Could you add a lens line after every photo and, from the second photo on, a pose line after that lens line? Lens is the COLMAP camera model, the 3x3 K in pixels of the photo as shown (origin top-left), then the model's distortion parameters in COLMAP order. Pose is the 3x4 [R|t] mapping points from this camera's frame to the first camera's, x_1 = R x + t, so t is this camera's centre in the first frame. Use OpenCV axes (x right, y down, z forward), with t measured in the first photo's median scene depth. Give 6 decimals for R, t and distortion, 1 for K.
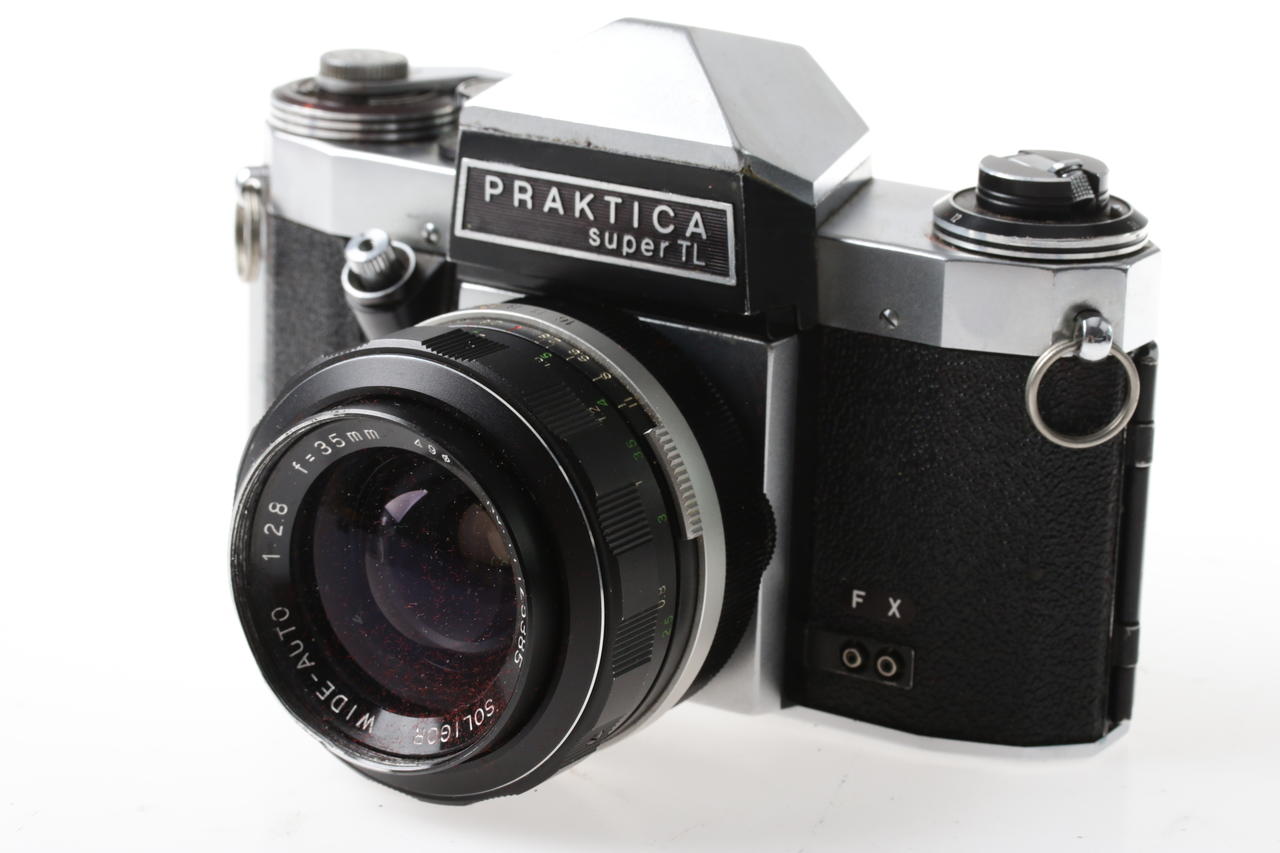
lens RADIAL K [[3643.6, 0, 639.9], [0, 3643.6, 429.4], [0, 0, 1]] dist [-0.513756, 0.000000]
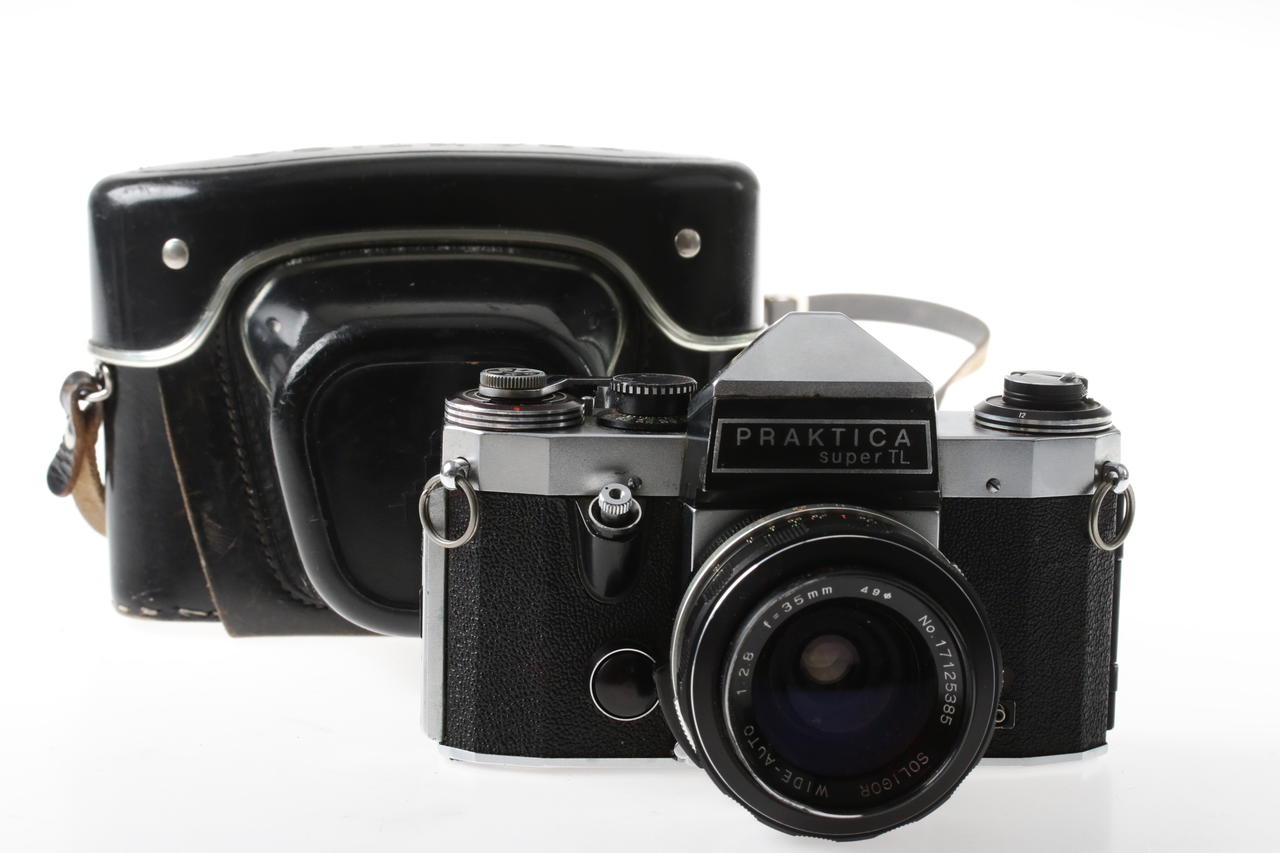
lens RADIAL K [[3643.6, 0, 639.8], [0, 3643.6, 426.0], [0, 0, 1]] dist [-0.513756, 0.000000]
pose [[0.898647, -0.138377, 0.416276, -0.699275], [0.170248, 0.984579, -0.040239, -0.018584], [-0.404289, 0.107031, 0.908347, -0.321744]]
